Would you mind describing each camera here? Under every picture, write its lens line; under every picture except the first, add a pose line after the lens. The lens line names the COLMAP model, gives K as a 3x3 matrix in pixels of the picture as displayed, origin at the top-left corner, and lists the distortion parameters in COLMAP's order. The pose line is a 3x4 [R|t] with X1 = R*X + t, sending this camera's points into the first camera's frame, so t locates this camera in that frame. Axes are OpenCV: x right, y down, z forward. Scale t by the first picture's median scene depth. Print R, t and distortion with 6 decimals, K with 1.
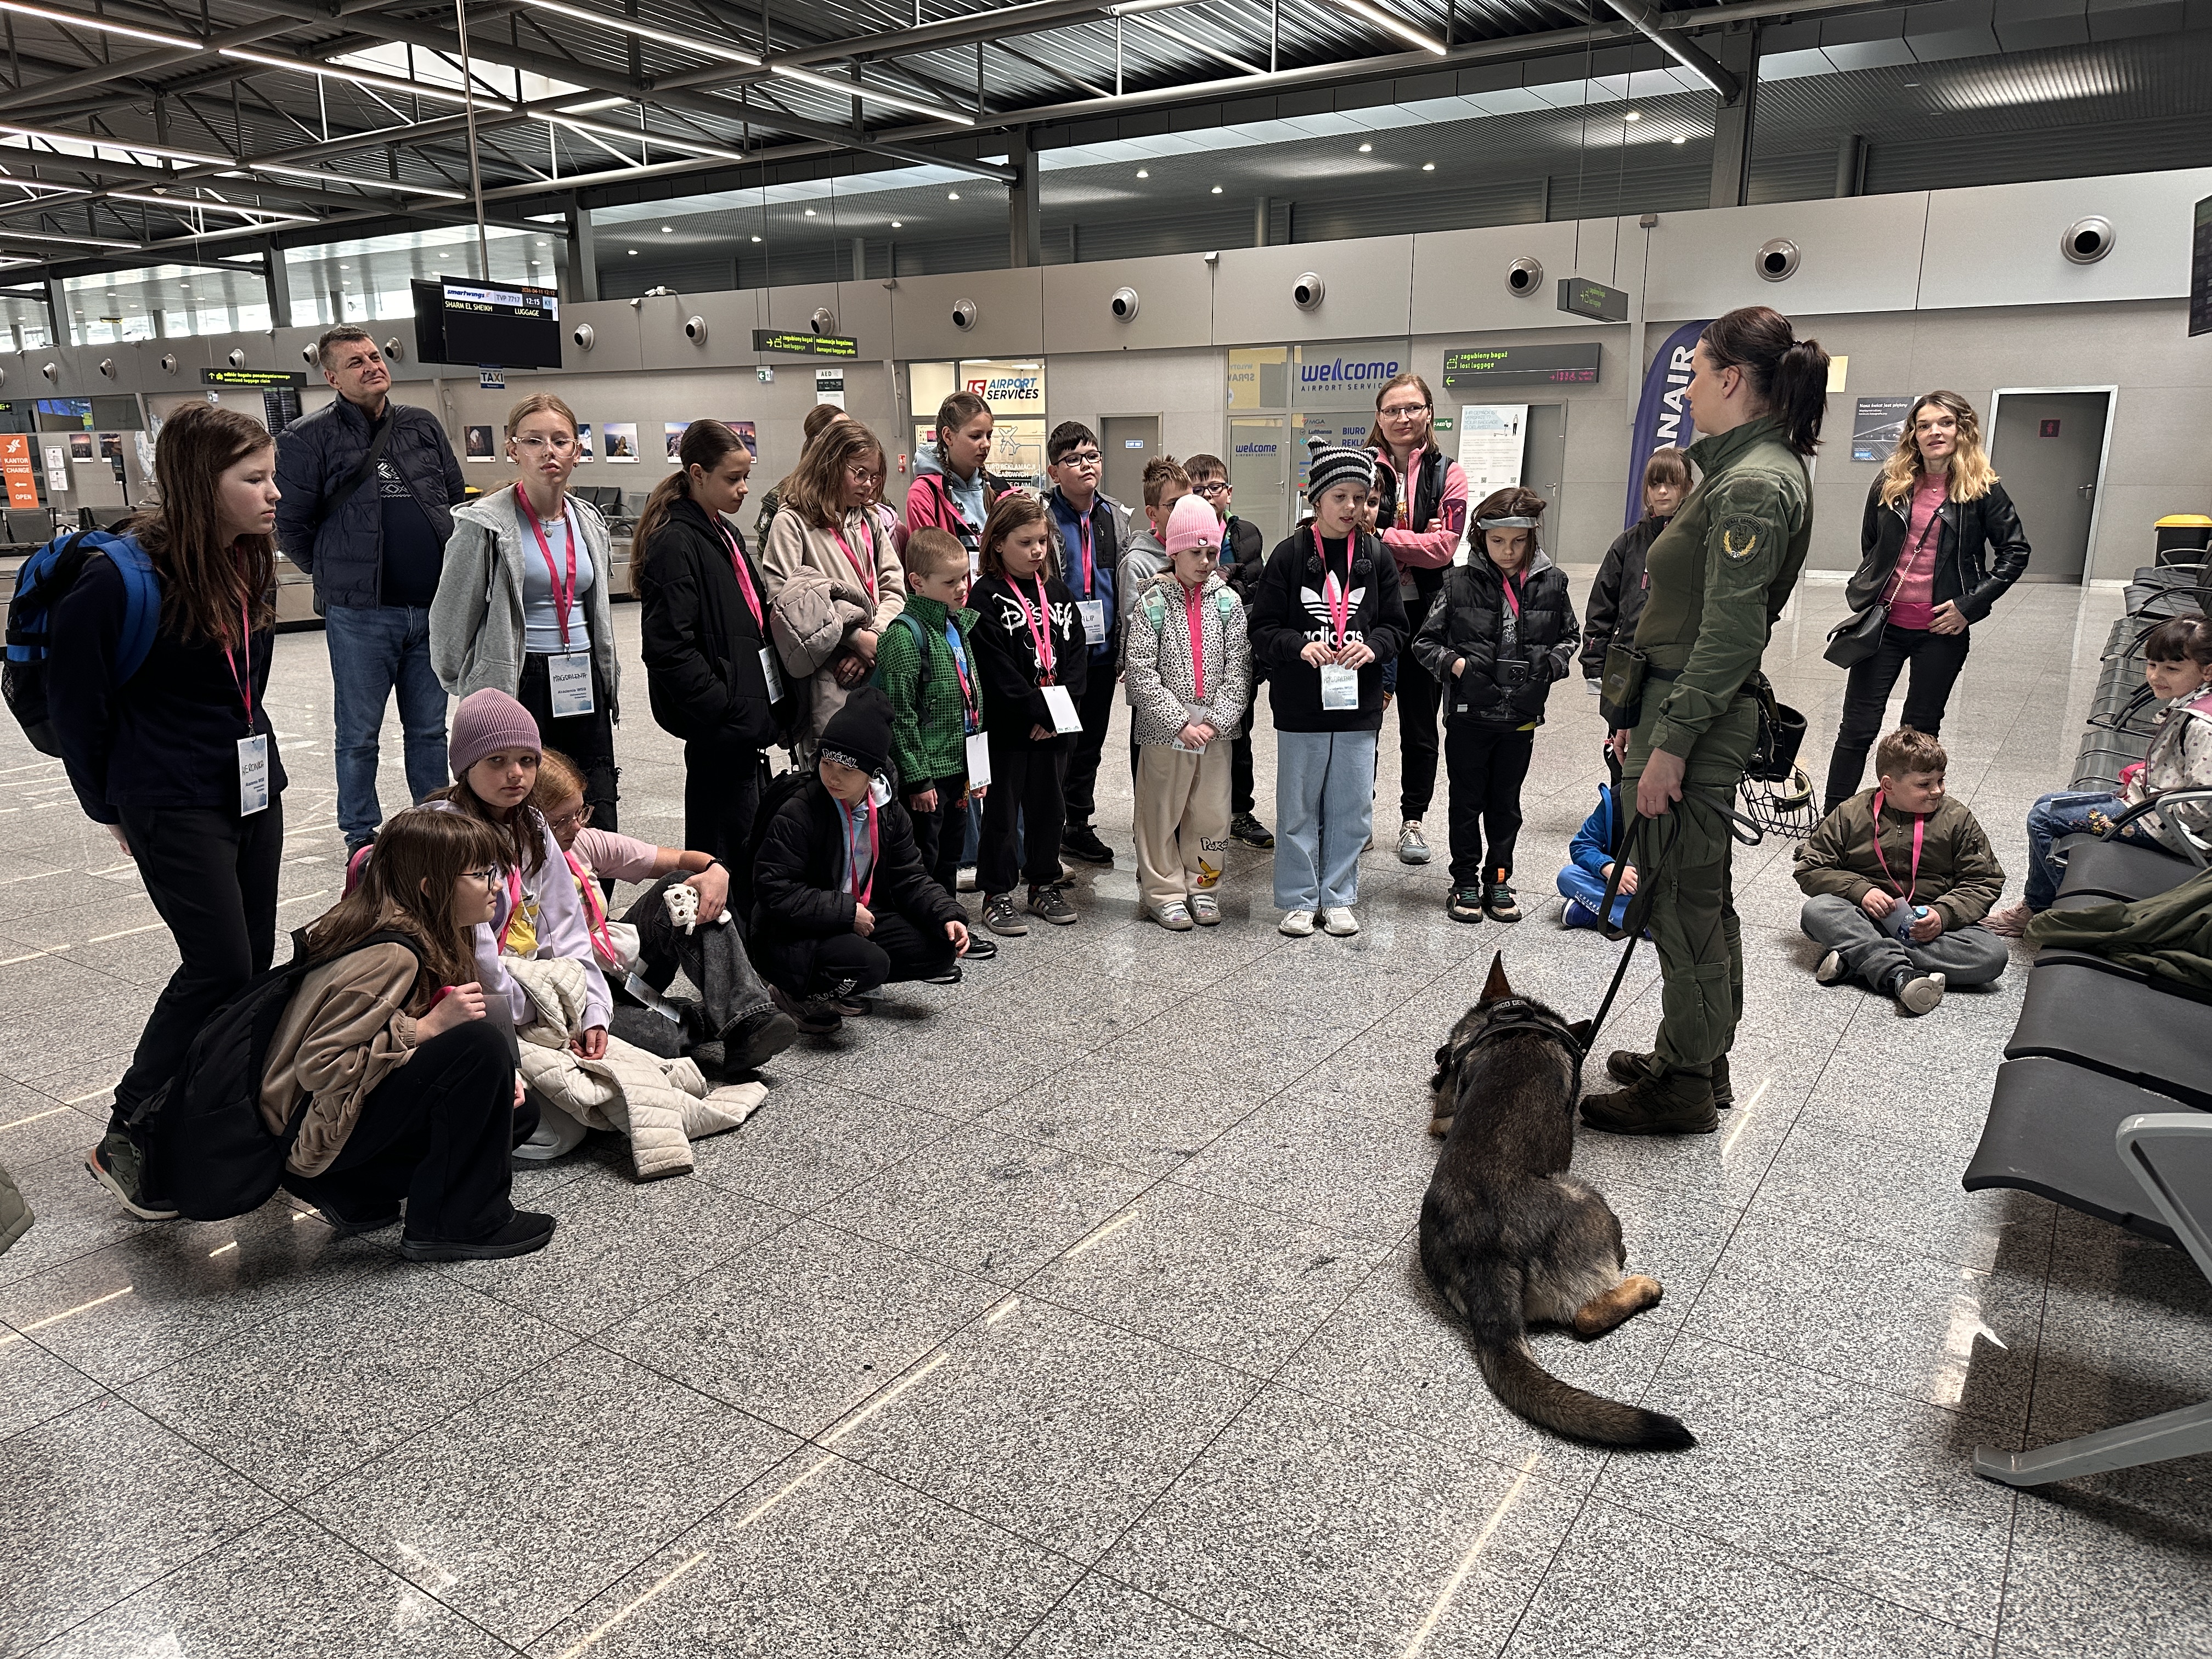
lens RADIAL K [[1524.6, 0, 1107.9], [0, 1524.6, 843.8], [0, 0, 1]] dist [0.065475, -0.136050]
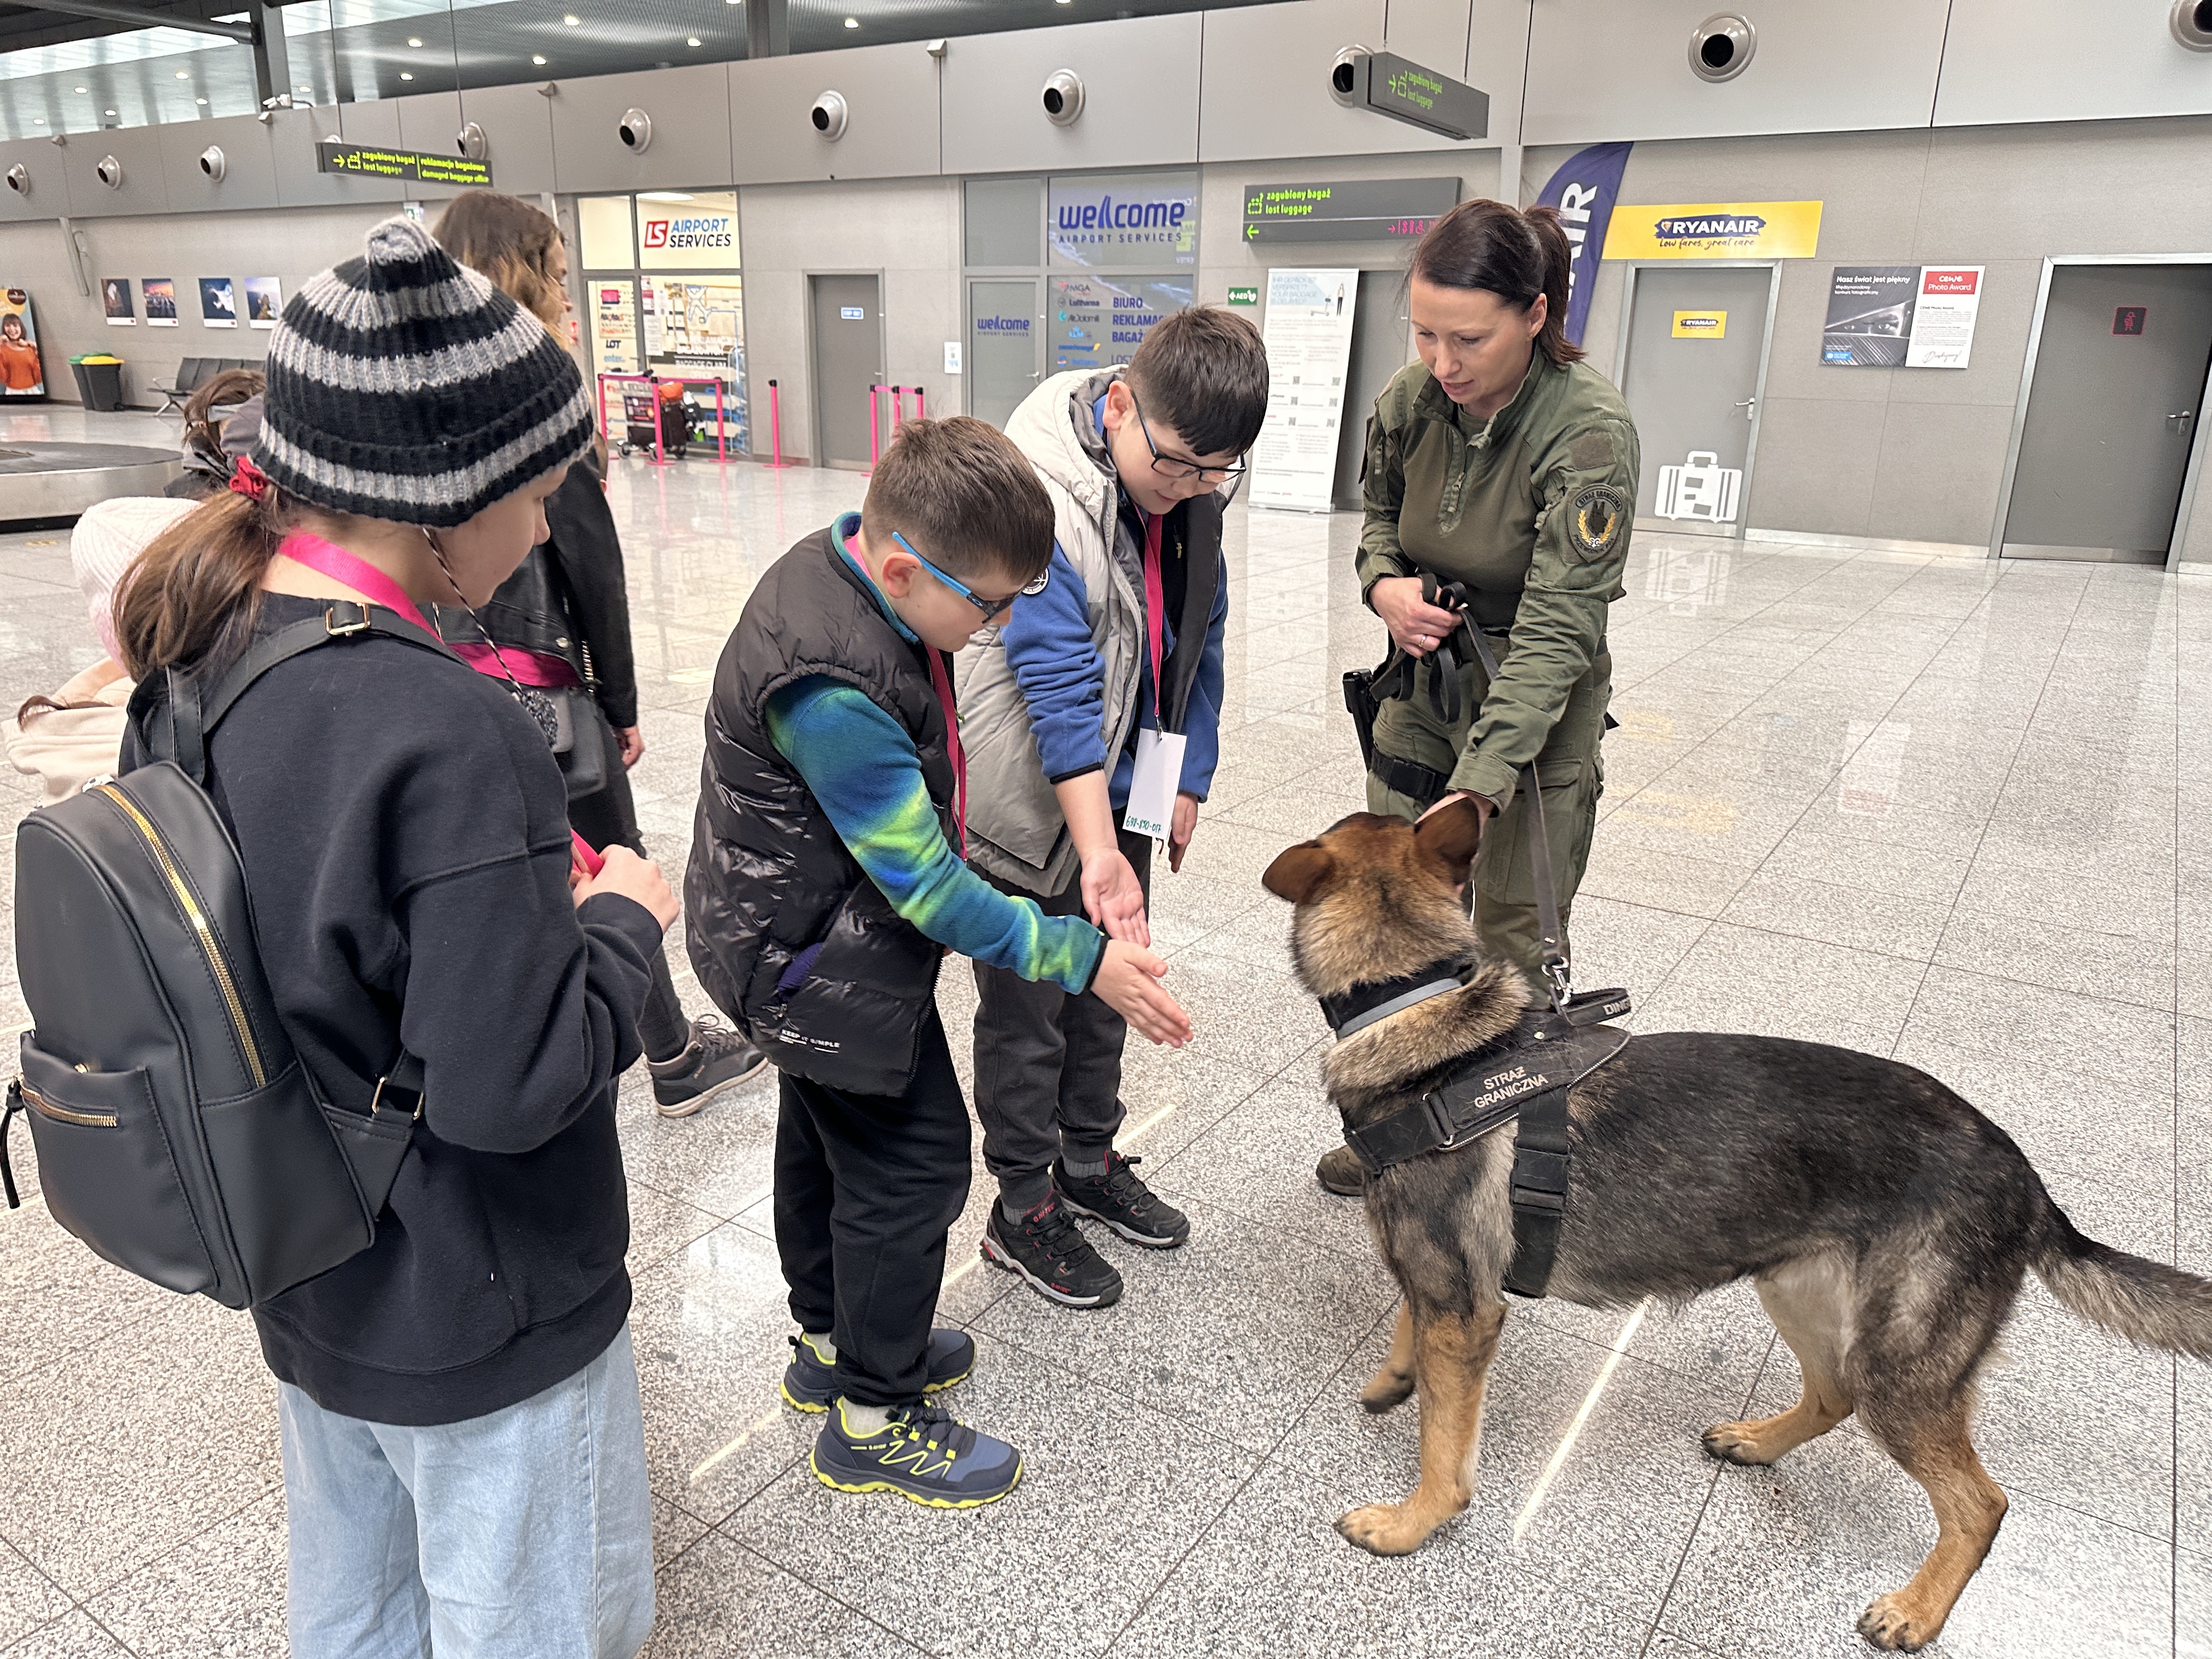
lens RADIAL K [[1554.2, 0, 1100.3], [0, 1554.2, 821.2], [0, 0, 1]] dist [0.007145, -0.031052]
pose [[0.999675, 0.025506, -0.000077, 0.154500], [-0.025467, 0.998328, 0.051893, -0.069030], [0.001400, -0.051874, 0.998653, 0.277759]]
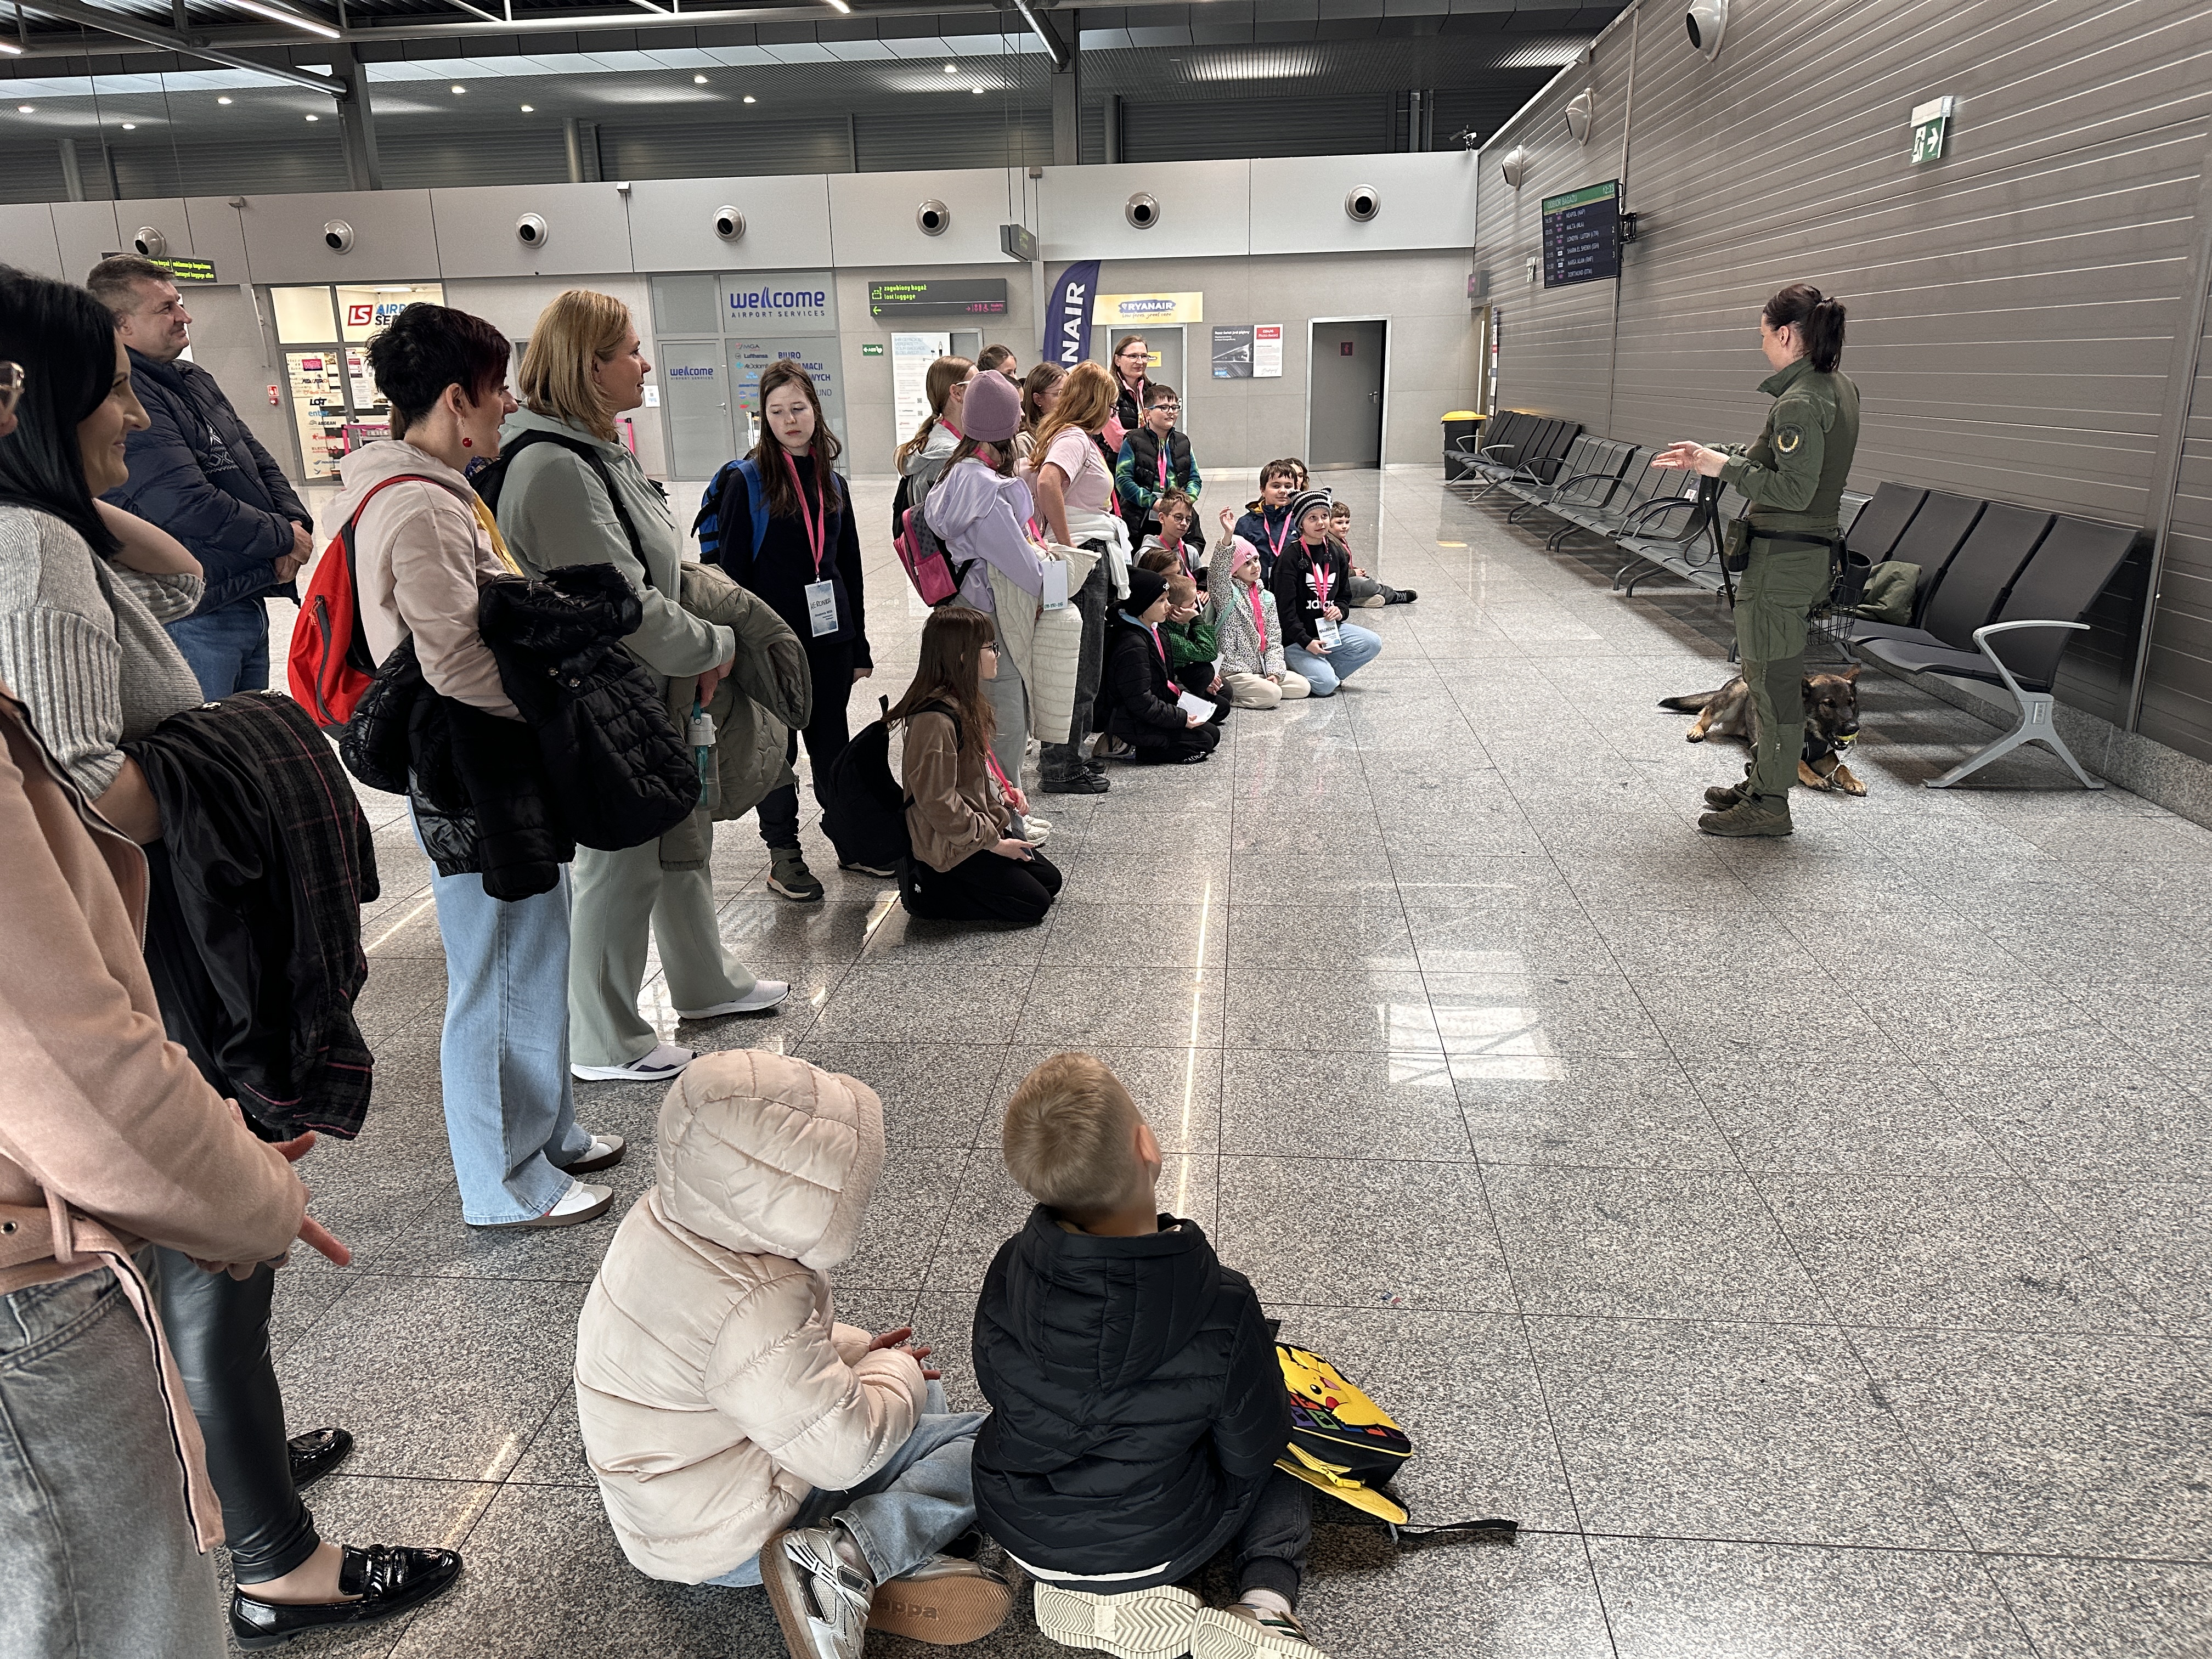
lens RADIAL K [[1554.2, 0, 1100.3], [0, 1554.2, 821.2], [0, 0, 1]] dist [0.007145, -0.031052]
pose [[0.883534, -0.143238, 0.445926, -0.178240], [0.129150, 0.989684, 0.062010, 0.013033], [-0.450208, 0.002804, 0.892919, -0.068117]]
